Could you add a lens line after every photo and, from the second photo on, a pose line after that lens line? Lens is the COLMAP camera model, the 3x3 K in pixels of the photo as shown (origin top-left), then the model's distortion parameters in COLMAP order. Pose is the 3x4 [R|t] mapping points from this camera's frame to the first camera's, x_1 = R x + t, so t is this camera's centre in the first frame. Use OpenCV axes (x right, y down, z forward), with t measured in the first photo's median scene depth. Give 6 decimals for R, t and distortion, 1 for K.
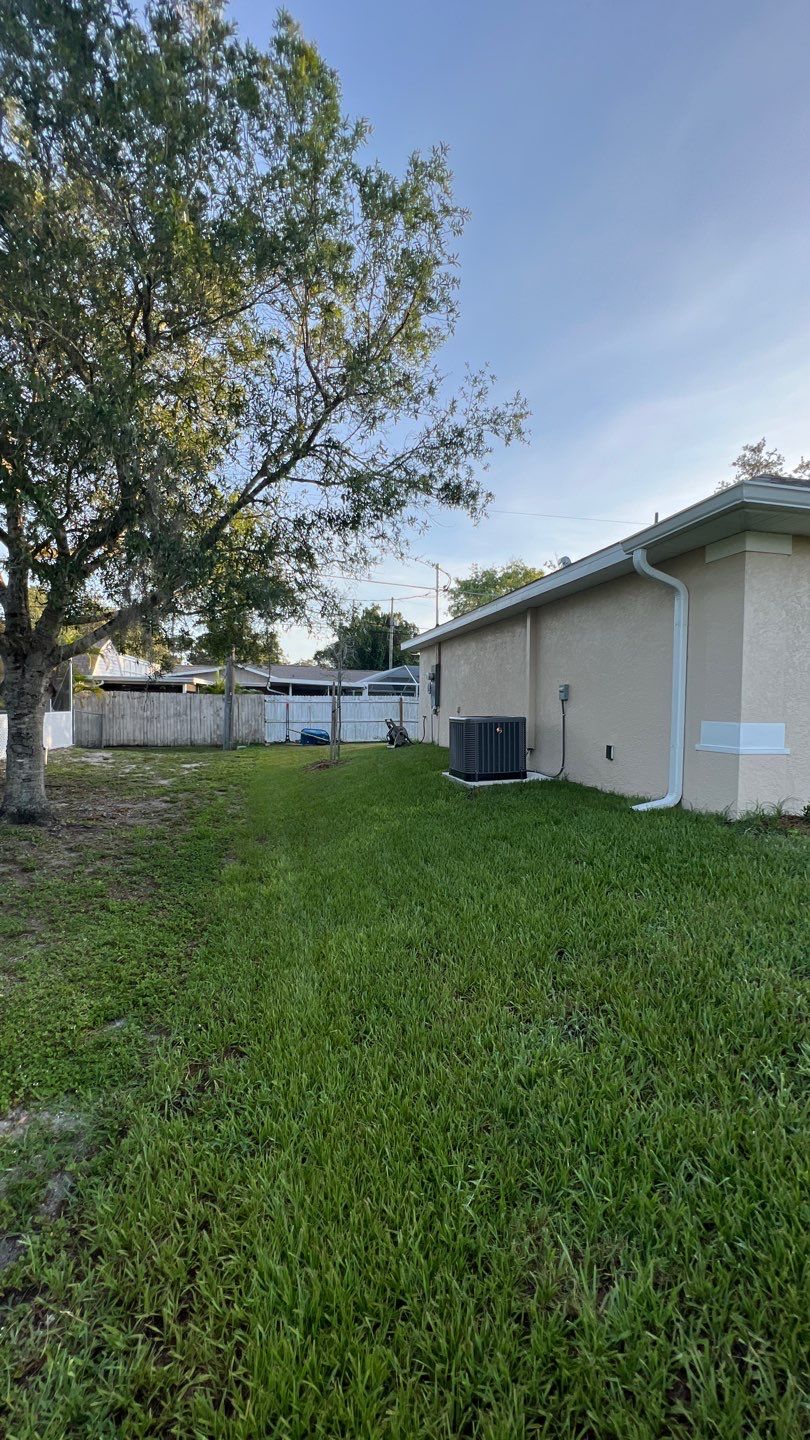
lens RADIAL K [[578.8, 0, 405.0], [0, 578.8, 720.0], [0, 0, 1]] dist [0.001521, 0.000584]
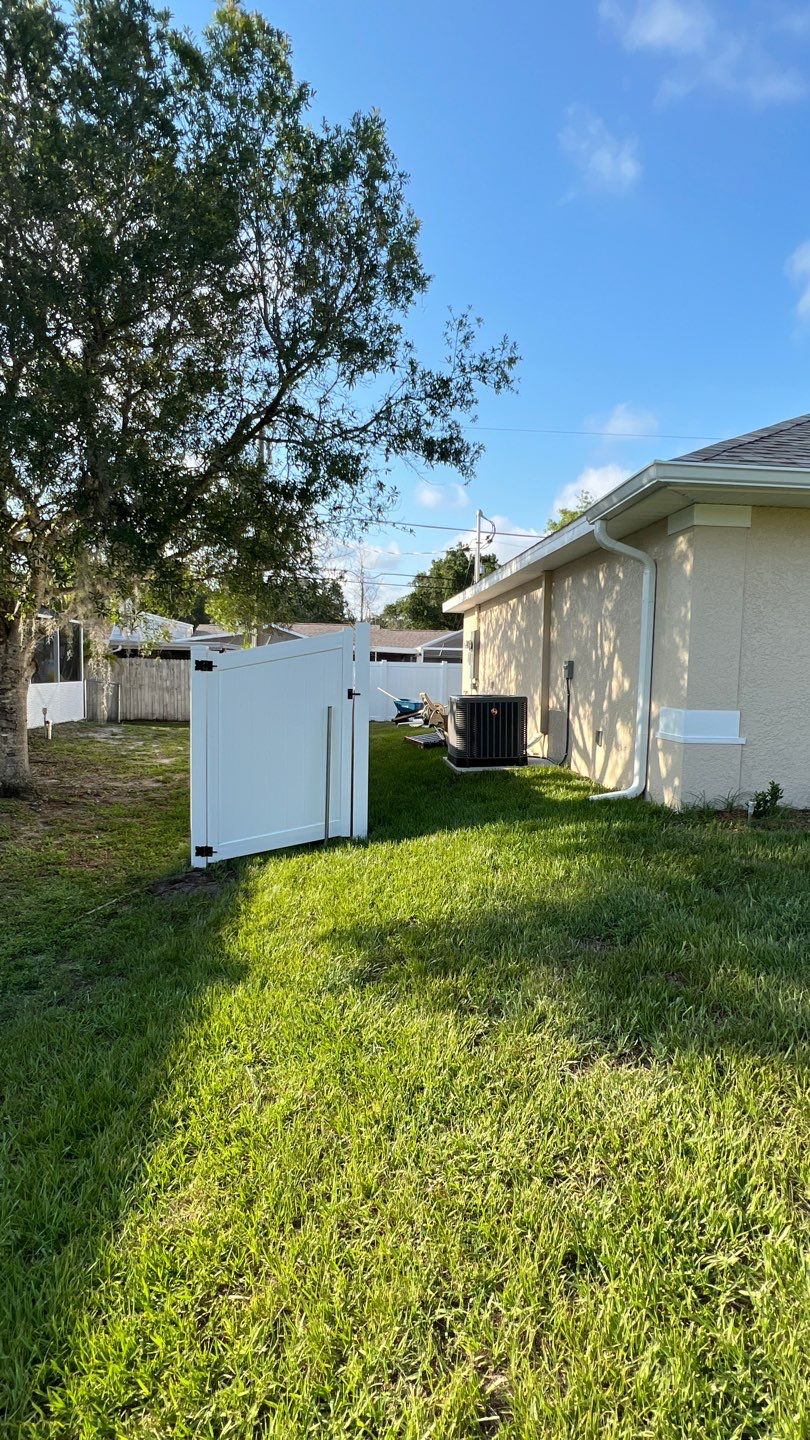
lens RADIAL K [[733.9, 0, 397.3], [0, 733.9, 718.6], [0, 0, 1]] dist [-0.000588, 0.000778]
pose [[0.989857, 0.014948, -0.141278, 0.191286], [-0.009521, 0.999193, 0.039015, -0.015225], [0.141748, -0.037274, 0.989201, -0.165410]]
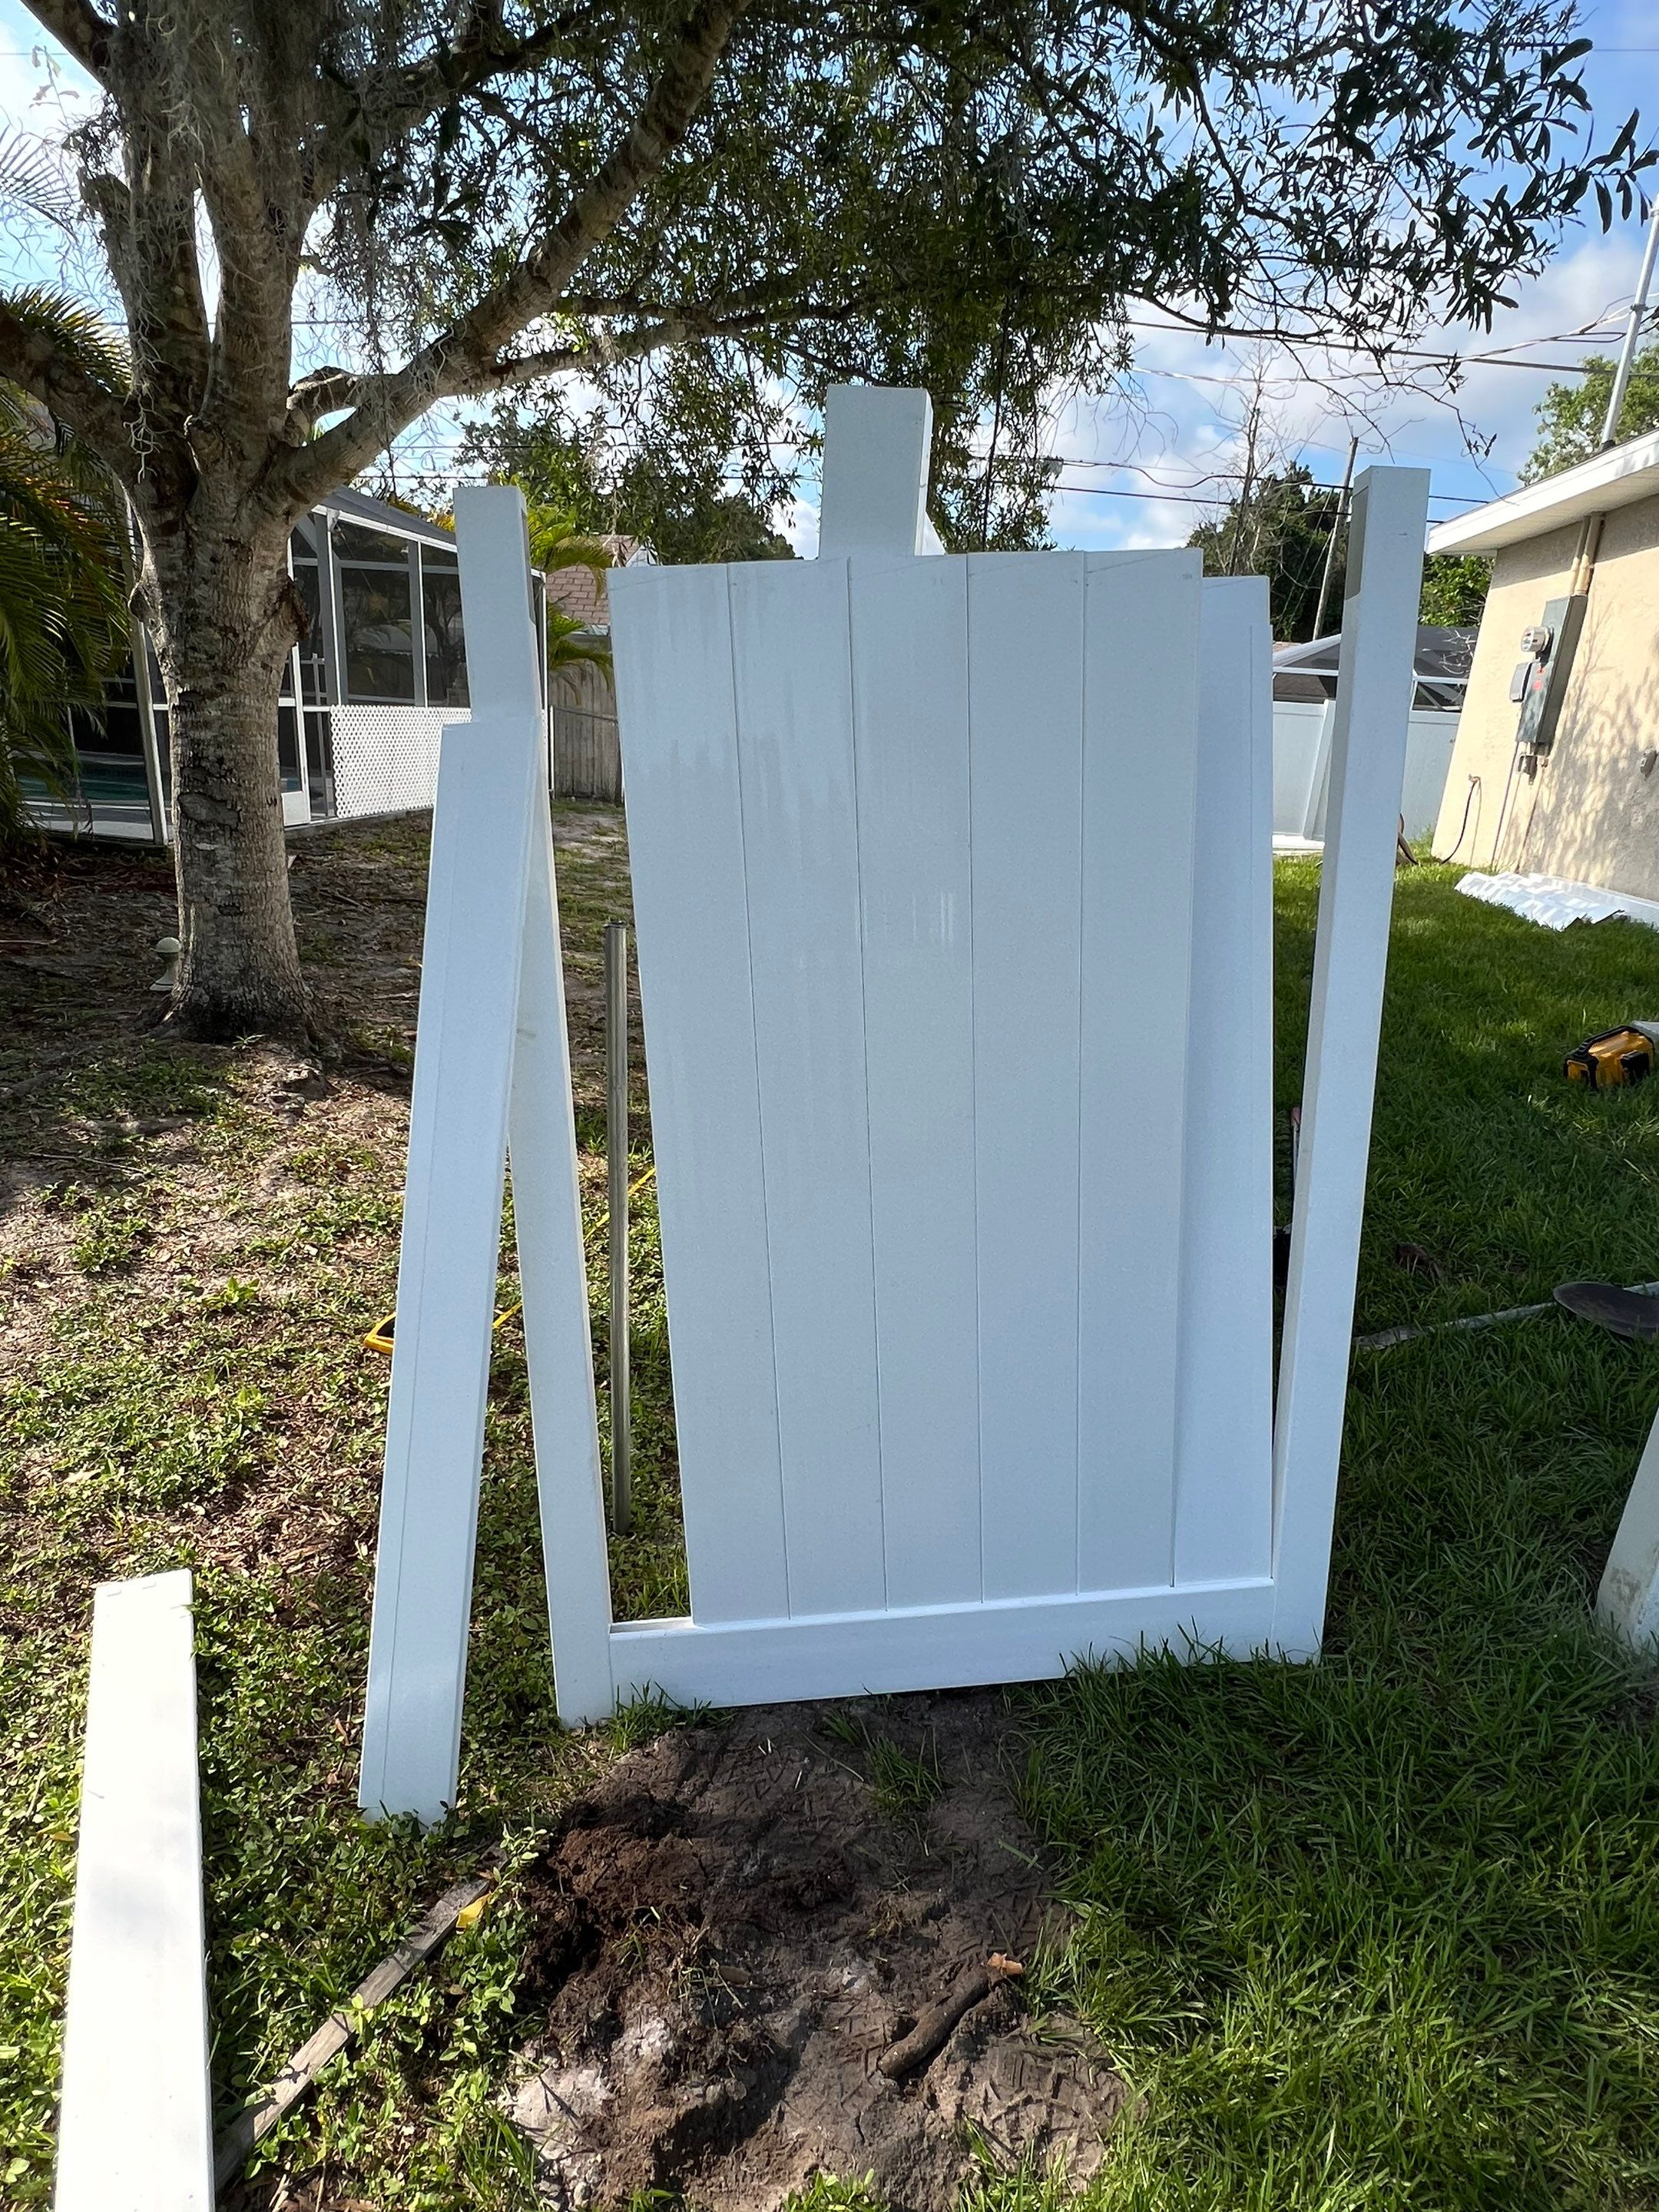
lens RADIAL K [[1230.8, 0, 829.5], [0, 1230.8, 1106.0], [0, 0, 1]] dist [0.003181, 0.000483]
pose [[0.930418, 0.162453, -0.328529, -0.097485], [-0.065938, 0.955966, 0.285973, -0.009755], [0.360520, -0.244412, 0.900160, 0.471455]]
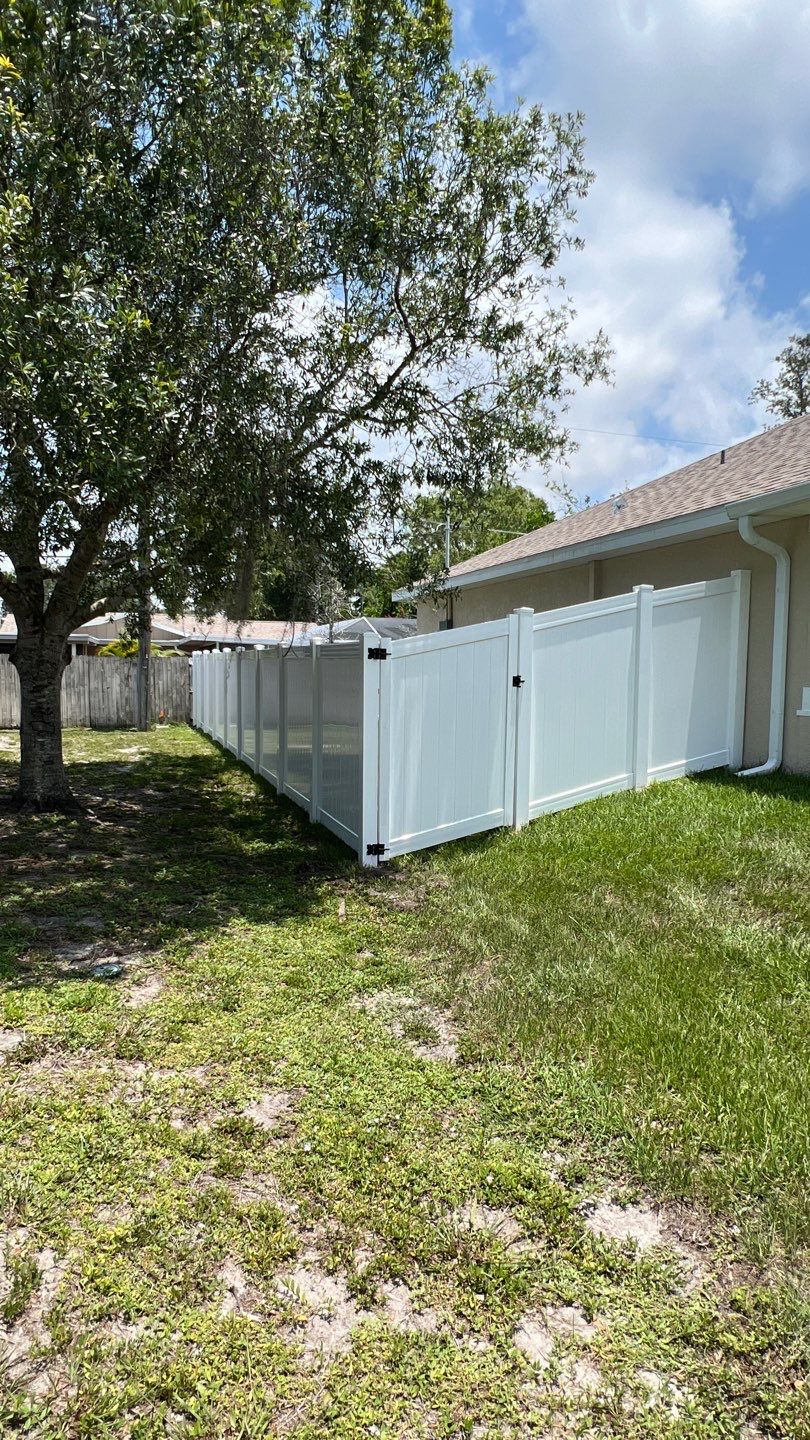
lens RADIAL K [[802.2, 0, 404.8], [0, 802.2, 725.7], [0, 0, 1]] dist [-0.016354, 0.001286]
pose [[0.993513, -0.013142, 0.112955, -0.256054], [0.007965, 0.998902, 0.046161, -0.001443], [-0.113438, -0.044962, 0.992527, -0.240686]]
